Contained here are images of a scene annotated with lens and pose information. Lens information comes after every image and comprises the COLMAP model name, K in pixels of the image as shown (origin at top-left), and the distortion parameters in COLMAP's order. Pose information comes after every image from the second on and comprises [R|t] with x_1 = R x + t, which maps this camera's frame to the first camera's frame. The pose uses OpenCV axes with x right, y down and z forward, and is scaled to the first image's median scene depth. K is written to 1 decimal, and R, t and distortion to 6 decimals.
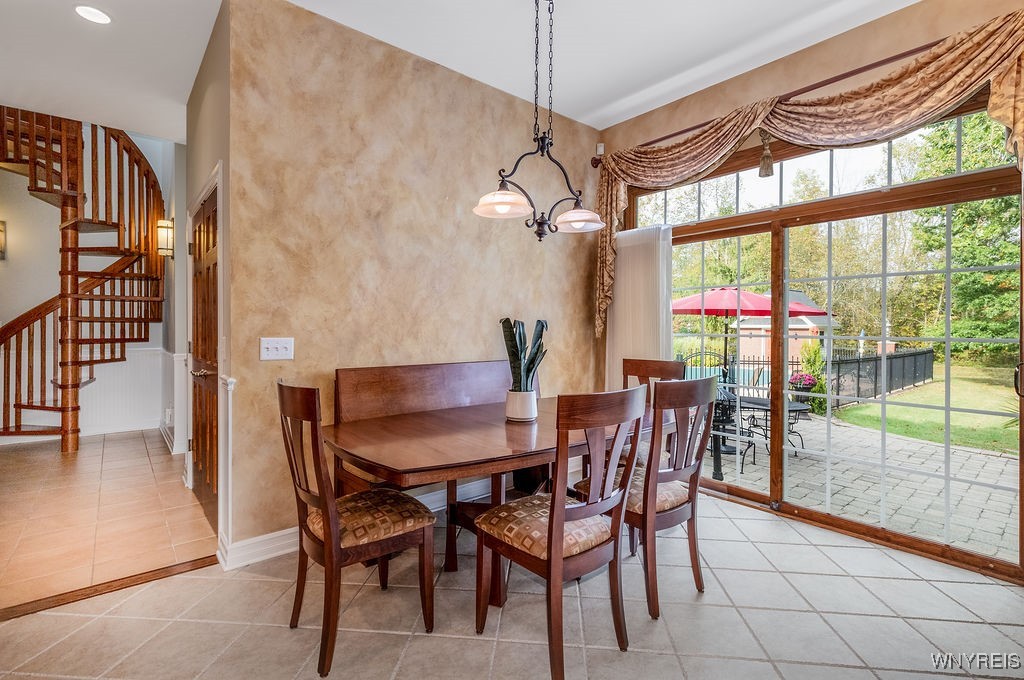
lens RADIAL K [[475.1, 0, 510.0], [0, 475.1, 329.1], [0, 0, 1]] dist [0.001326, -0.000186]
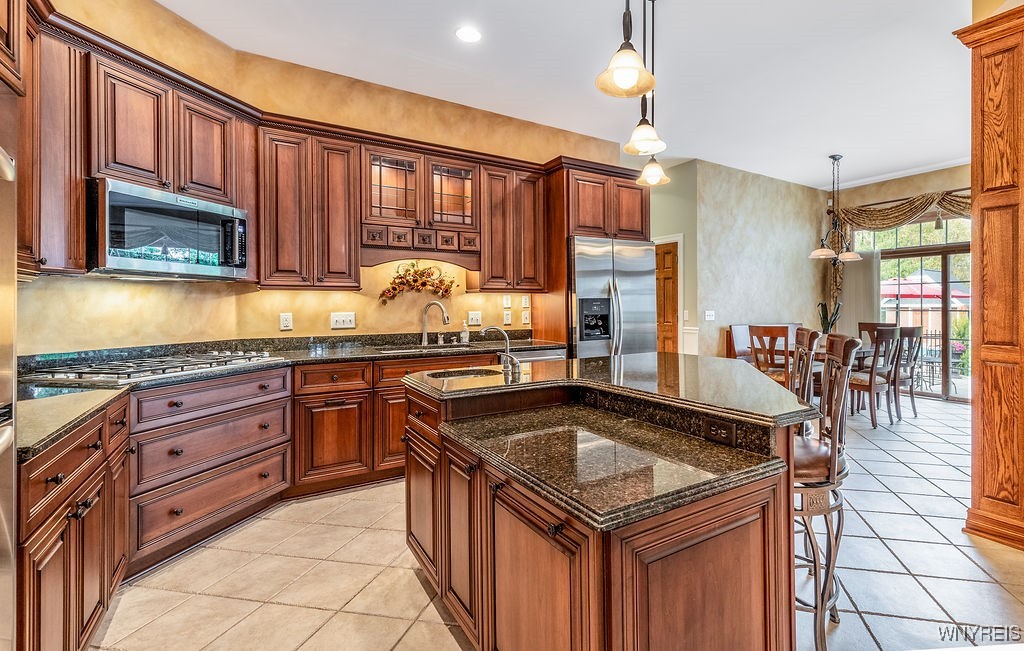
lens RADIAL K [[479.4, 0, 576.9], [0, 479.4, 306.1], [0, 0, 1]] dist [0.003074, 0.000133]
pose [[0.994182, -0.005203, -0.107587, -0.703034], [0.004149, 0.999941, -0.010024, 0.011880], [0.107633, 0.009520, 0.994145, -1.078783]]
